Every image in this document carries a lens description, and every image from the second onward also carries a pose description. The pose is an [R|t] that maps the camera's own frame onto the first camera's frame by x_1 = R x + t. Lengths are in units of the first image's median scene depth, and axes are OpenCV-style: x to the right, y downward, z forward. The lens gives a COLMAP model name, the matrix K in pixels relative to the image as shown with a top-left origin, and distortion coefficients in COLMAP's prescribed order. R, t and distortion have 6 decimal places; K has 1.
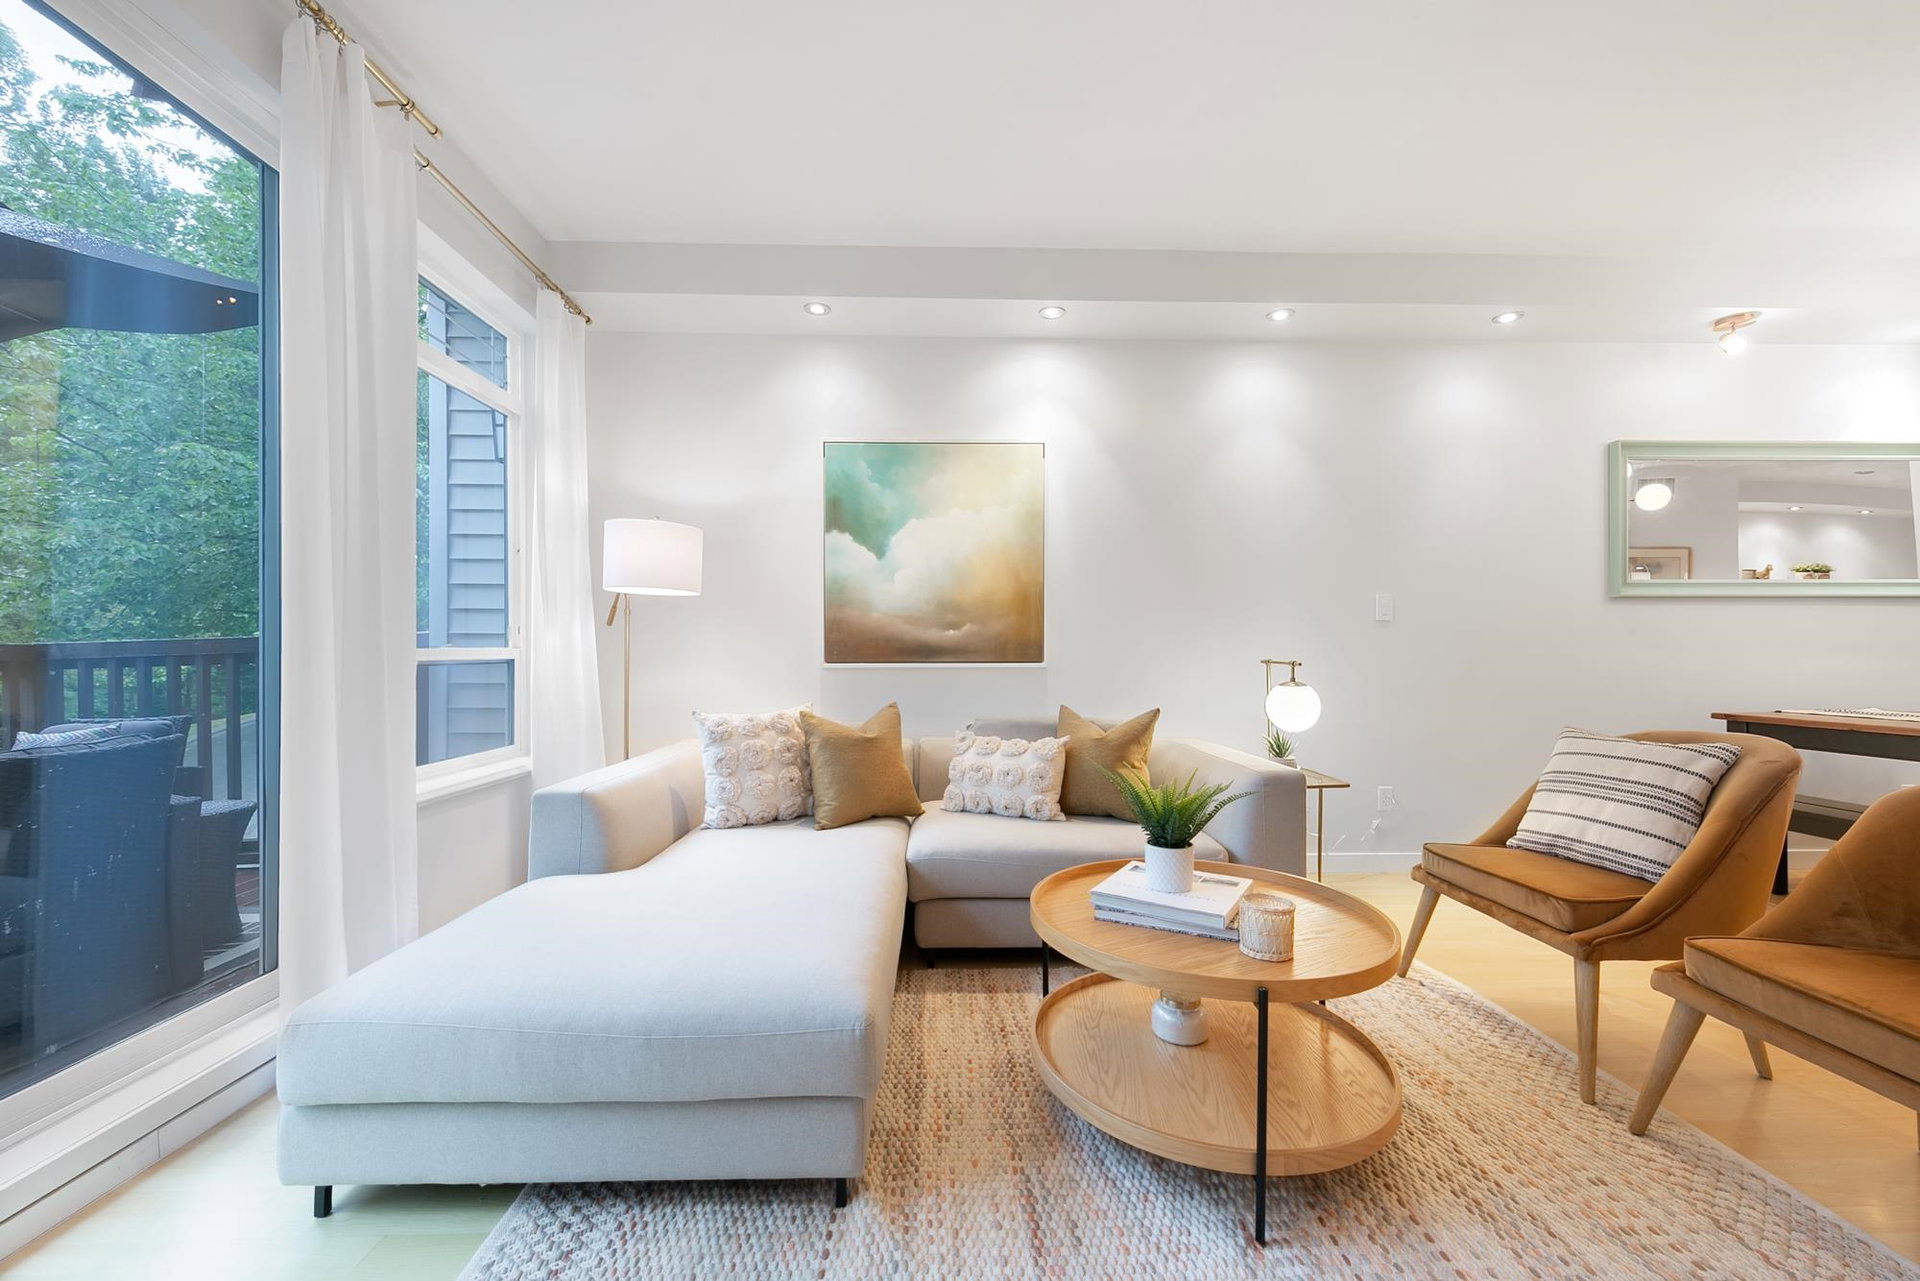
lens RADIAL K [[727.4, 0, 958.6], [0, 727.4, 652.9], [0, 0, 1]] dist [0.003191, -0.000325]
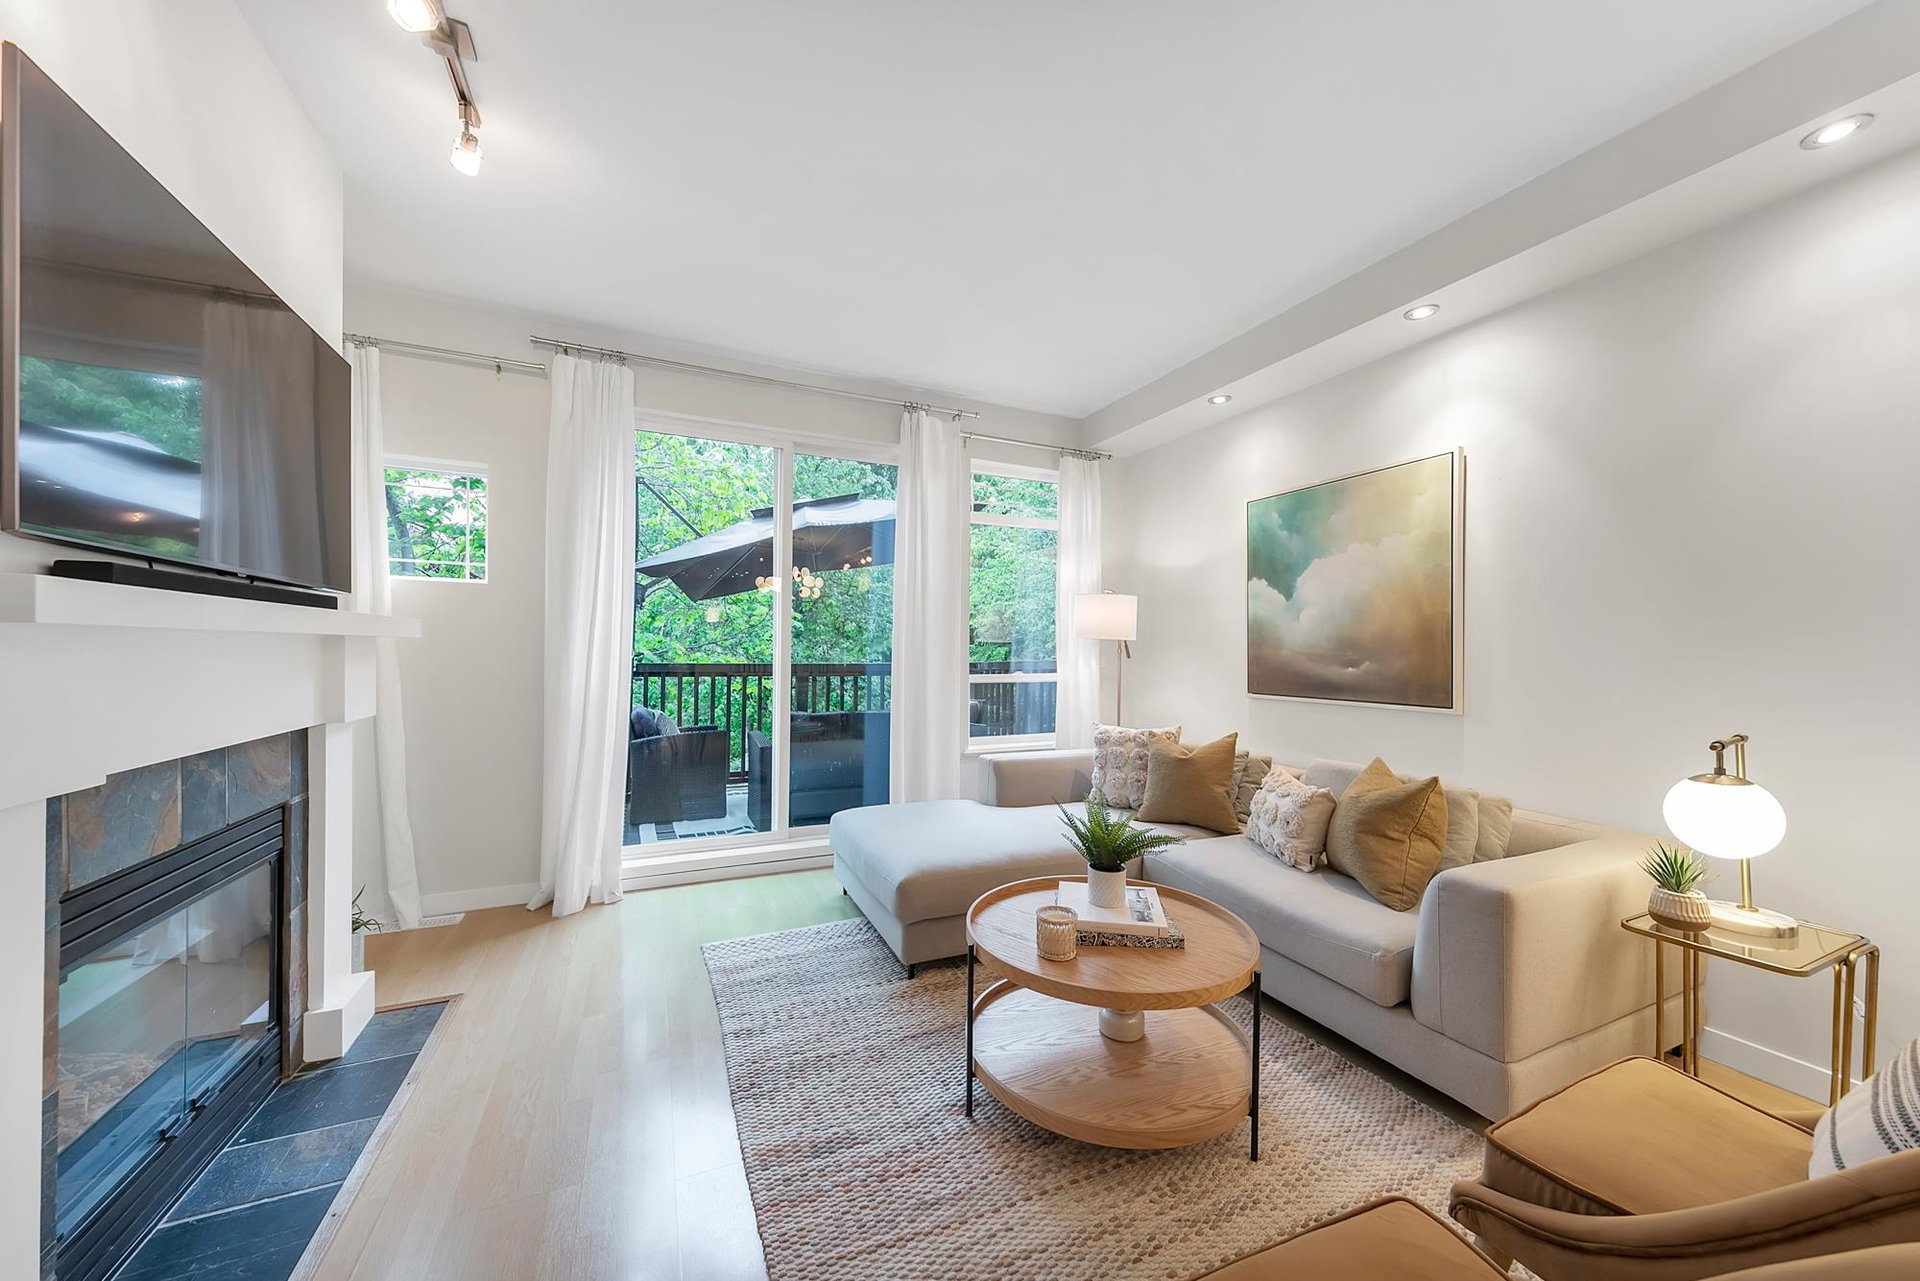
lens RADIAL K [[681.8, 0, 967.3], [0, 681.8, 645.9], [0, 0, 1]] dist [0.001677, 0.000122]
pose [[0.394720, -0.001186, -0.918800, 0.635331], [-0.005289, 0.999980, -0.003563, -0.055027], [0.918786, 0.006266, 0.394706, 0.163065]]
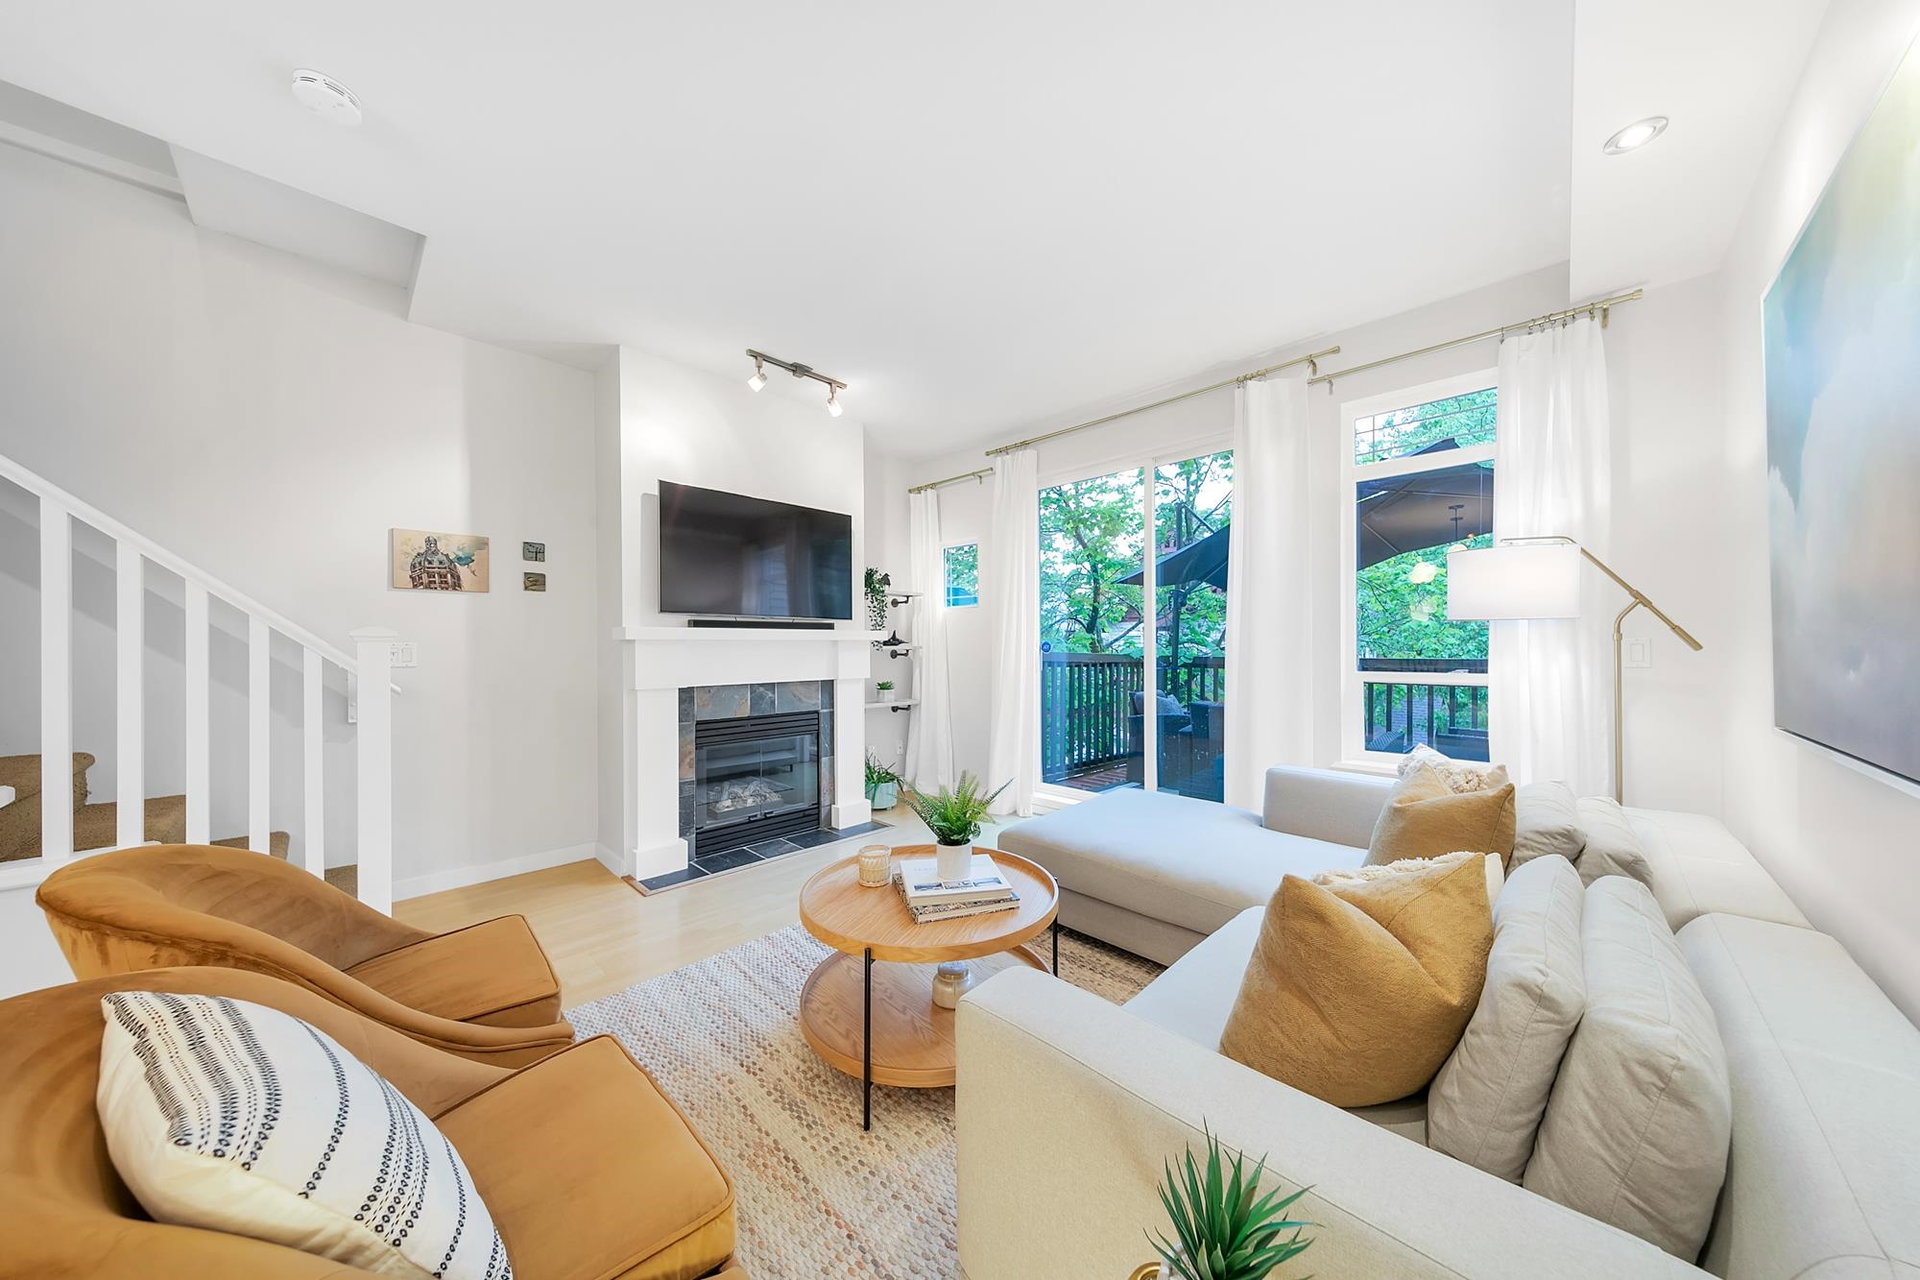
lens RADIAL K [[616.6, 0, 963.3], [0, 616.6, 649.9], [0, 0, 1]] dist [0.007265, 0.000120]
pose [[-0.710843, 0.008088, -0.703304, 0.535843], [0.007167, 0.999965, 0.004255, -0.046532], [0.703314, -0.002016, -0.710877, 0.927393]]
